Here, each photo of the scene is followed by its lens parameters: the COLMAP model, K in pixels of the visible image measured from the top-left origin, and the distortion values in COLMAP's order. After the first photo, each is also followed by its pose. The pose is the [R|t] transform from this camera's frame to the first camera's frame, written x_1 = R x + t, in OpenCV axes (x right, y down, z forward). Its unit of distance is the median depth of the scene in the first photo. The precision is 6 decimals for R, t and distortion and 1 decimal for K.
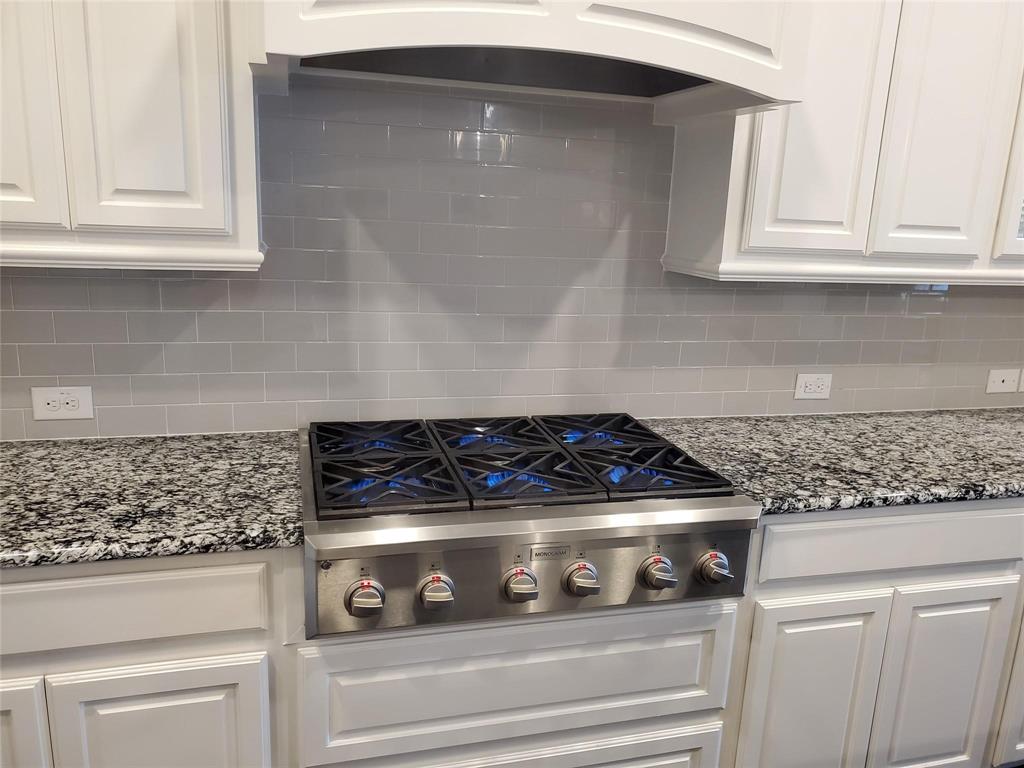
lens RADIAL K [[794.2, 0, 512.0], [0, 794.2, 384.0], [0, 0, 1]] dist [0.014189, -0.004661]
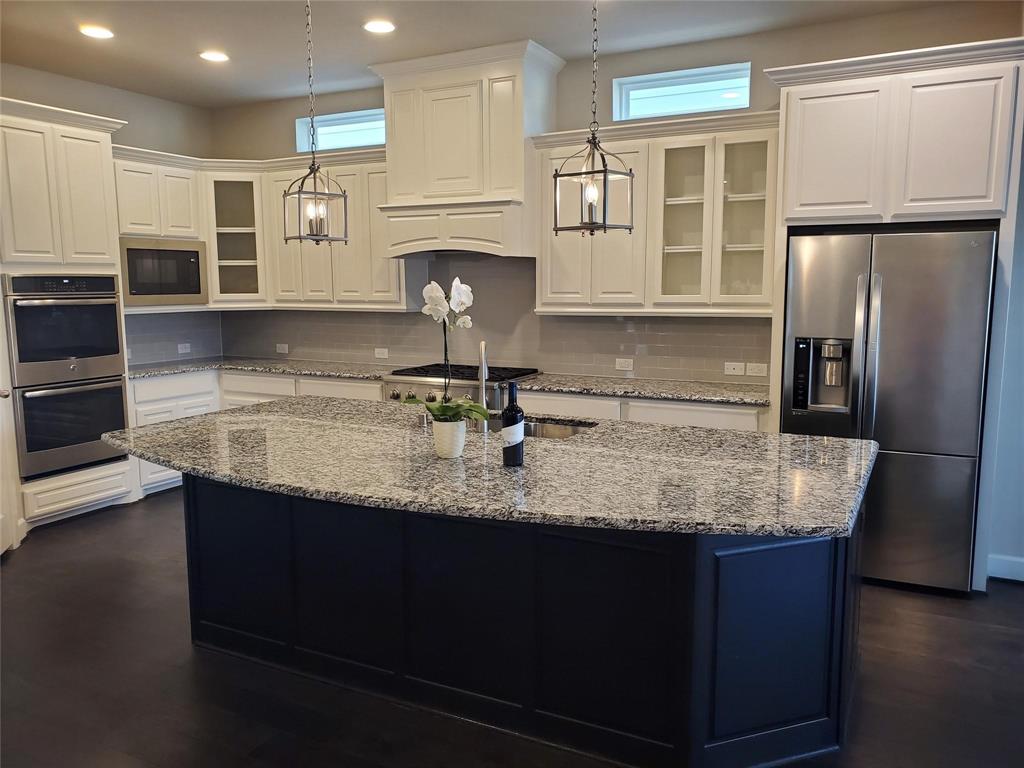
lens RADIAL K [[794.2, 0, 512.0], [0, 794.2, 384.0], [0, 0, 1]] dist [0.014189, -0.004661]
pose [[0.729113, 0.040429, -0.683198, 2.034750], [-0.115226, 0.991255, -0.064311, 0.287637], [0.674624, 0.125612, 0.727395, -1.001404]]
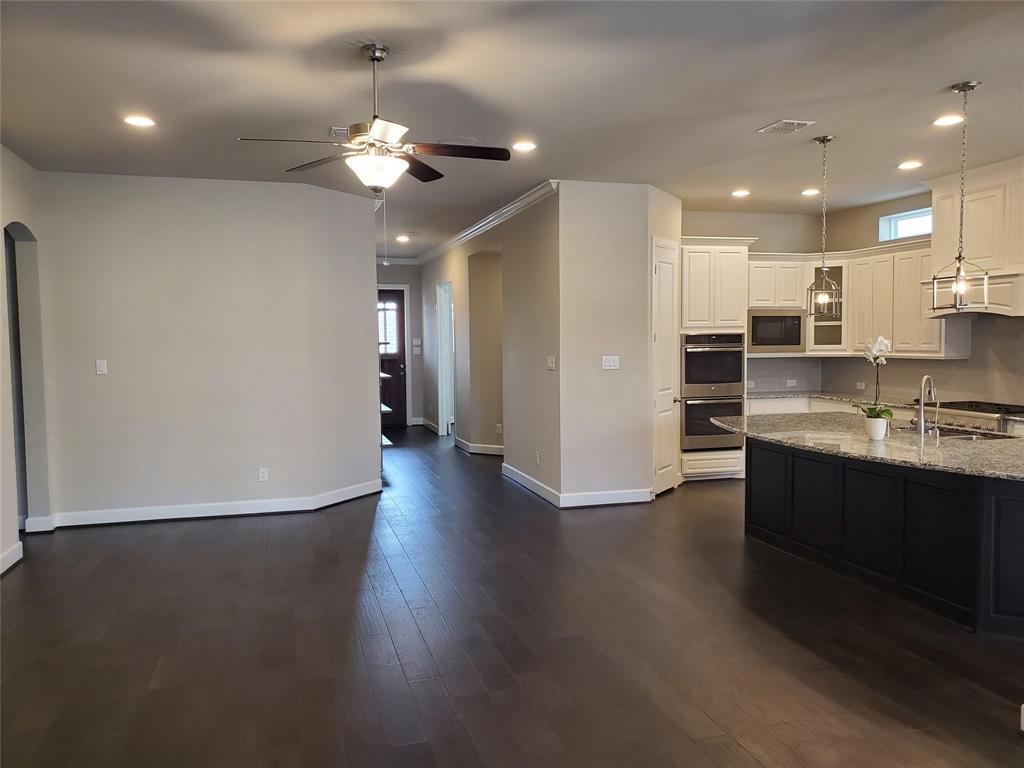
lens RADIAL K [[794.2, 0, 512.0], [0, 794.2, 384.0], [0, 0, 1]] dist [0.014189, -0.004661]
pose [[0.003356, 0.014300, -0.999892, 3.556751], [-0.211039, 0.977388, 0.013270, 0.383310], [0.977472, 0.210972, 0.006297, -1.193023]]
